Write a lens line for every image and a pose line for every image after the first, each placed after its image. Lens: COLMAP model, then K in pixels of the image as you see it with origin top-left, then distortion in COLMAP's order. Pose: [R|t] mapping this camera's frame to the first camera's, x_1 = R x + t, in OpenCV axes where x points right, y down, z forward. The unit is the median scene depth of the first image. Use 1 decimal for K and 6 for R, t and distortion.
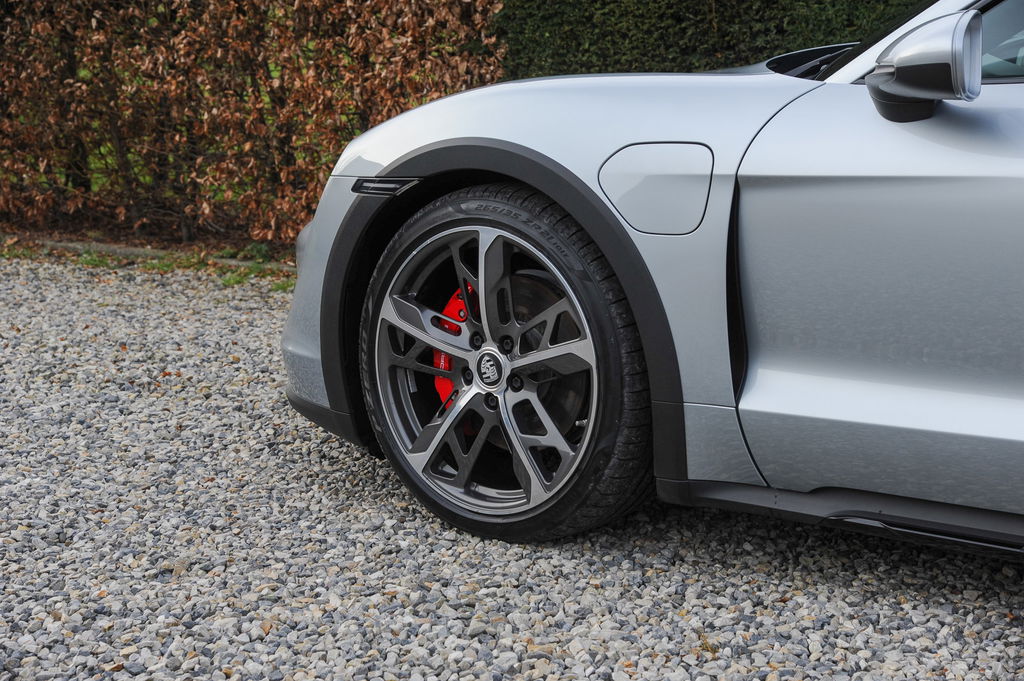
lens RADIAL K [[2197.6, 0, 511.7], [0, 2197.6, 417.0], [0, 0, 1]] dist [0.400546, 0.448705]
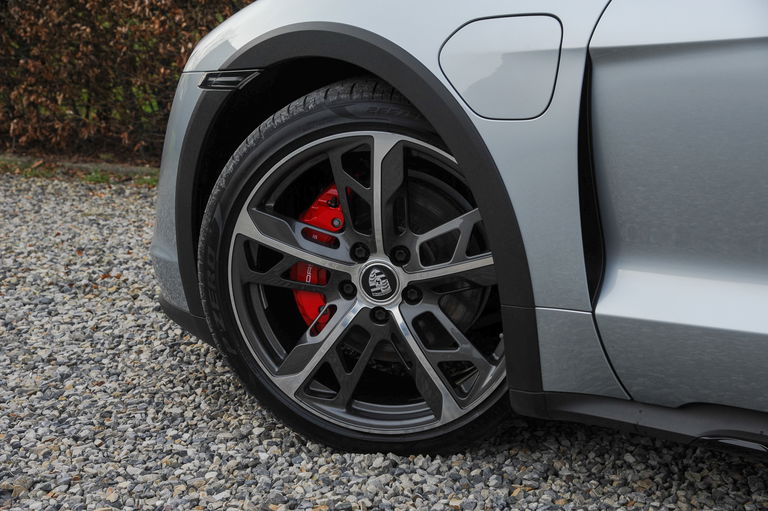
lens RADIAL K [[1684.5, 0, 378.2], [0, 1684.5, 270.6], [0, 0, 1]] dist [0.559562, 0.428308]
pose [[0.997398, -0.012100, -0.071076, 0.048956], [0.010891, 0.999790, -0.017369, -0.008532], [0.071271, 0.016550, 0.997320, 0.244361]]
